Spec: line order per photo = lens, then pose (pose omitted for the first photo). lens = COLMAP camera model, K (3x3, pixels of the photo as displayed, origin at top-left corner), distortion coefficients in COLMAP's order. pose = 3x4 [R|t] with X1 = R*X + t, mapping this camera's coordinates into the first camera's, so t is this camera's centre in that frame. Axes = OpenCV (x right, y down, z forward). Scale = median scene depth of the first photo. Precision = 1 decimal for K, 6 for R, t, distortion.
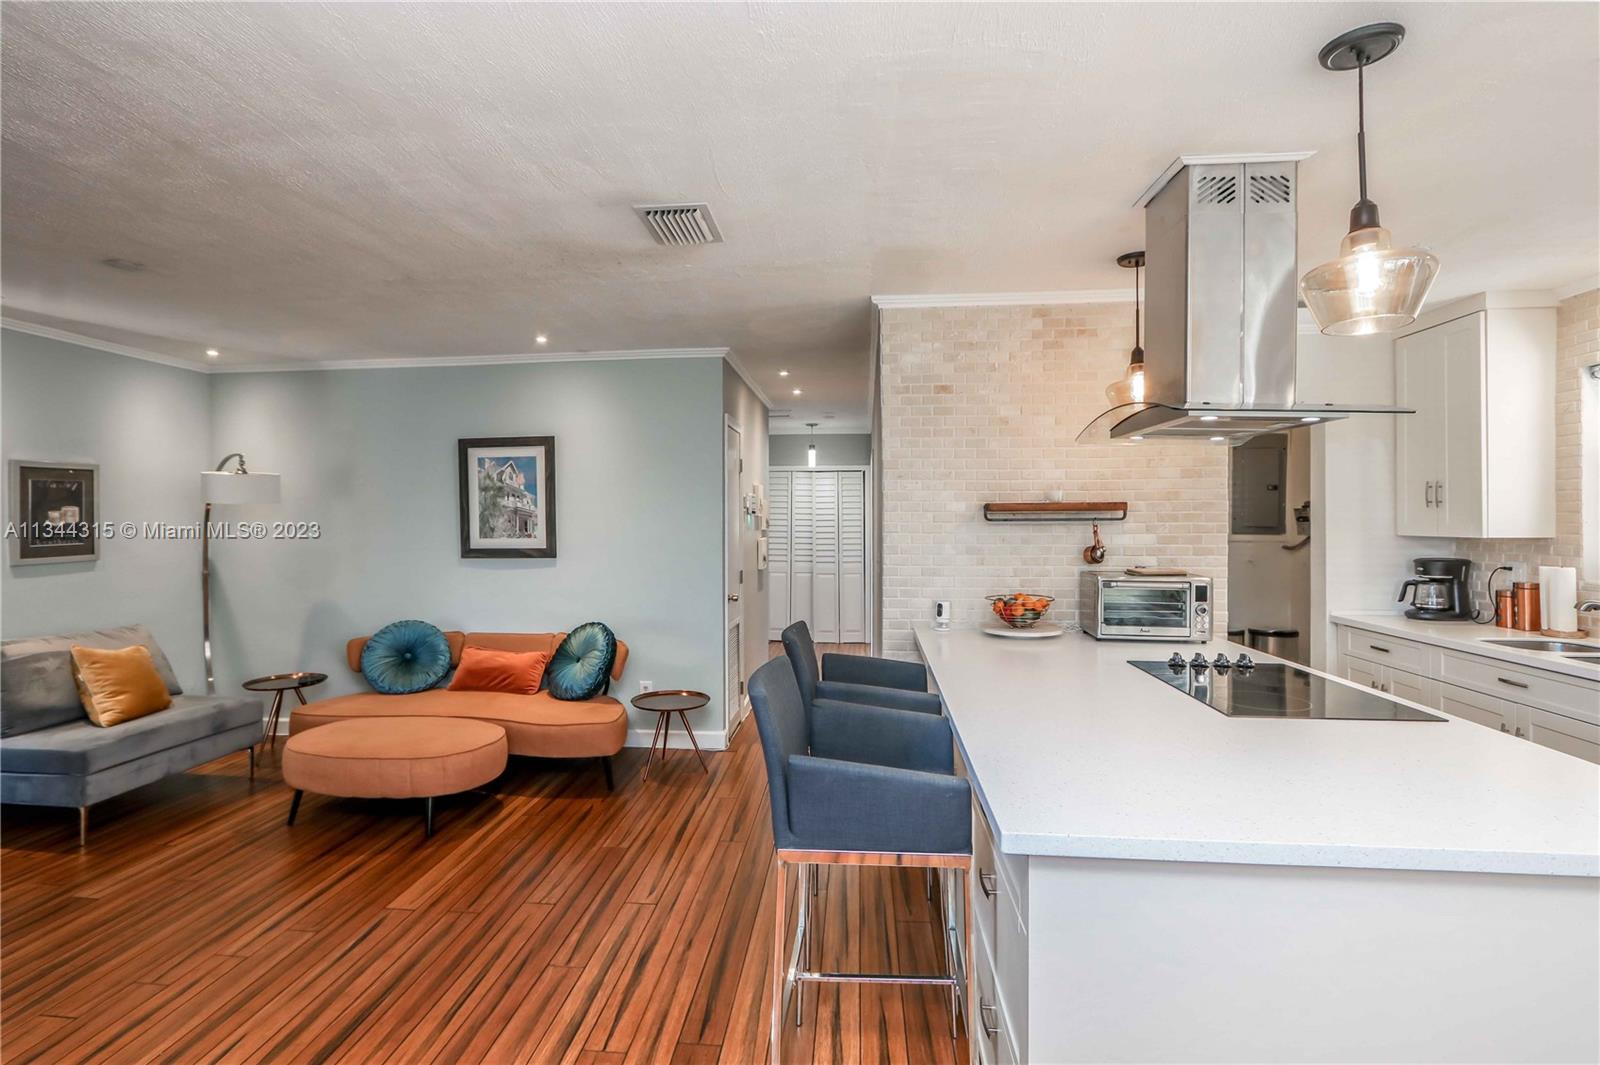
lens RADIAL K [[749.5, 0, 790.6], [0, 749.5, 520.0], [0, 0, 1]] dist [-0.002146, -0.000394]
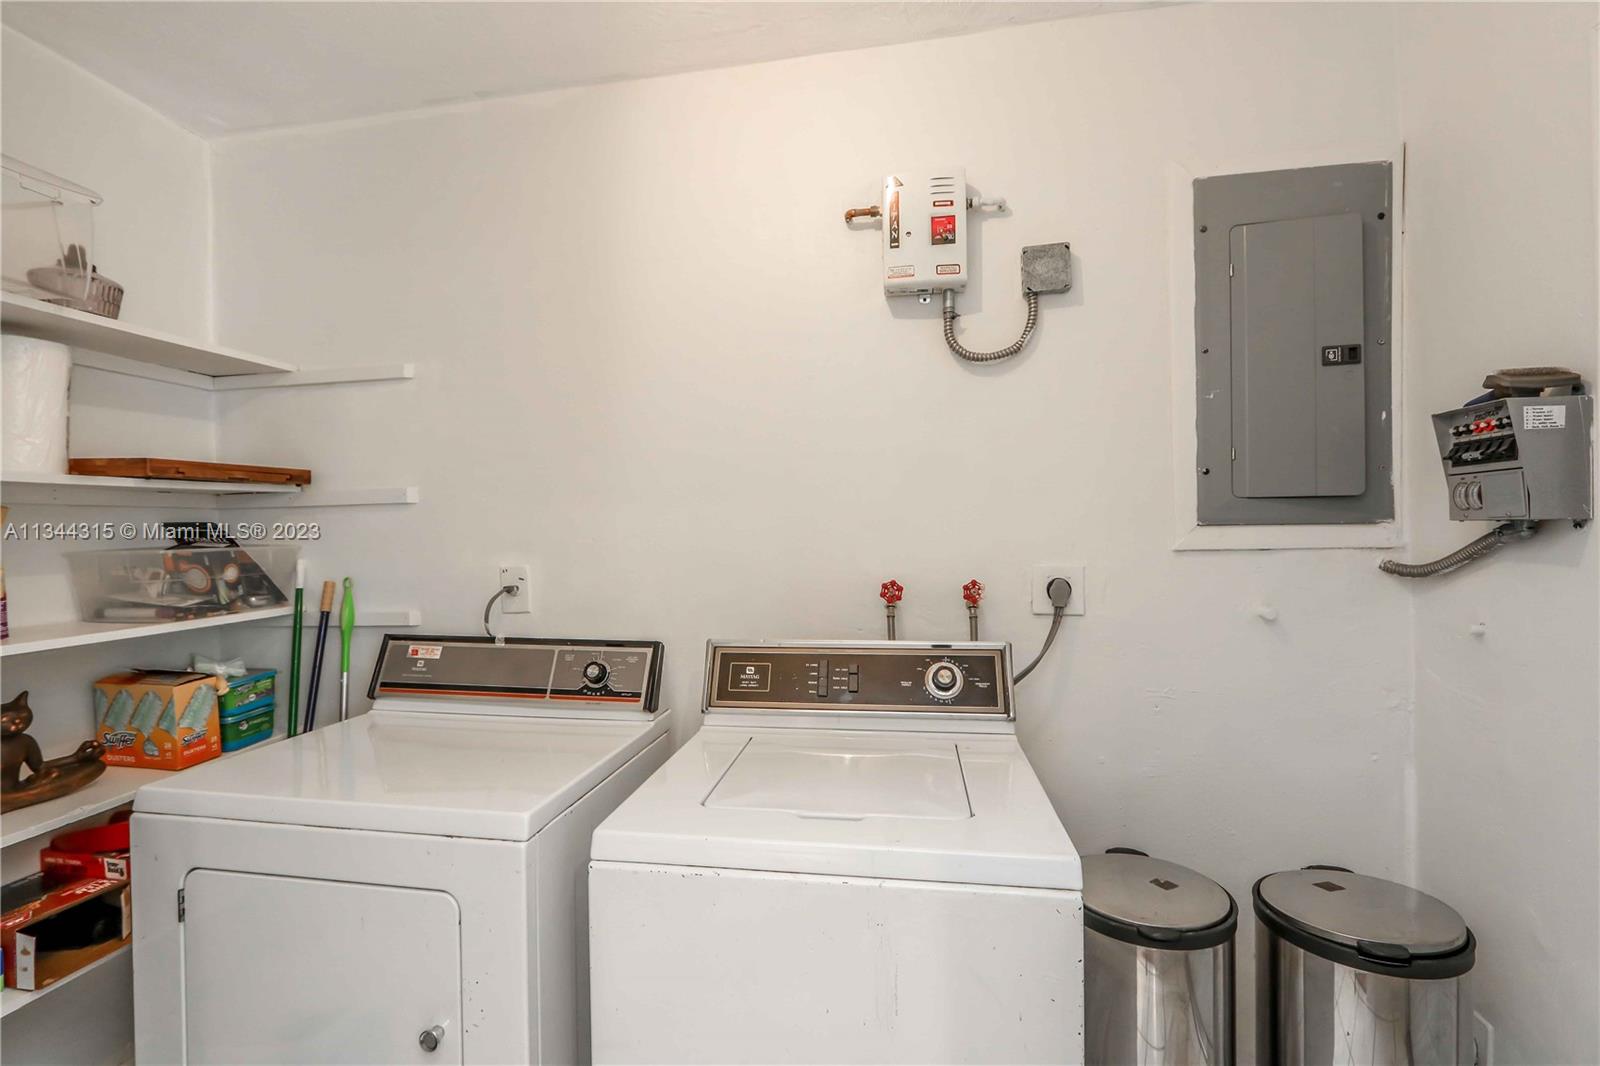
lens RADIAL K [[749.5, 0, 790.6], [0, 749.5, 520.5], [0, 0, 1]] dist [-0.002146, -0.000394]
pose [[0.997466, -0.022813, -0.067383, 0.713457], [0.022579, 0.999736, -0.004226, 0.022983], [0.067462, 0.002694, 0.997718, 1.106790]]
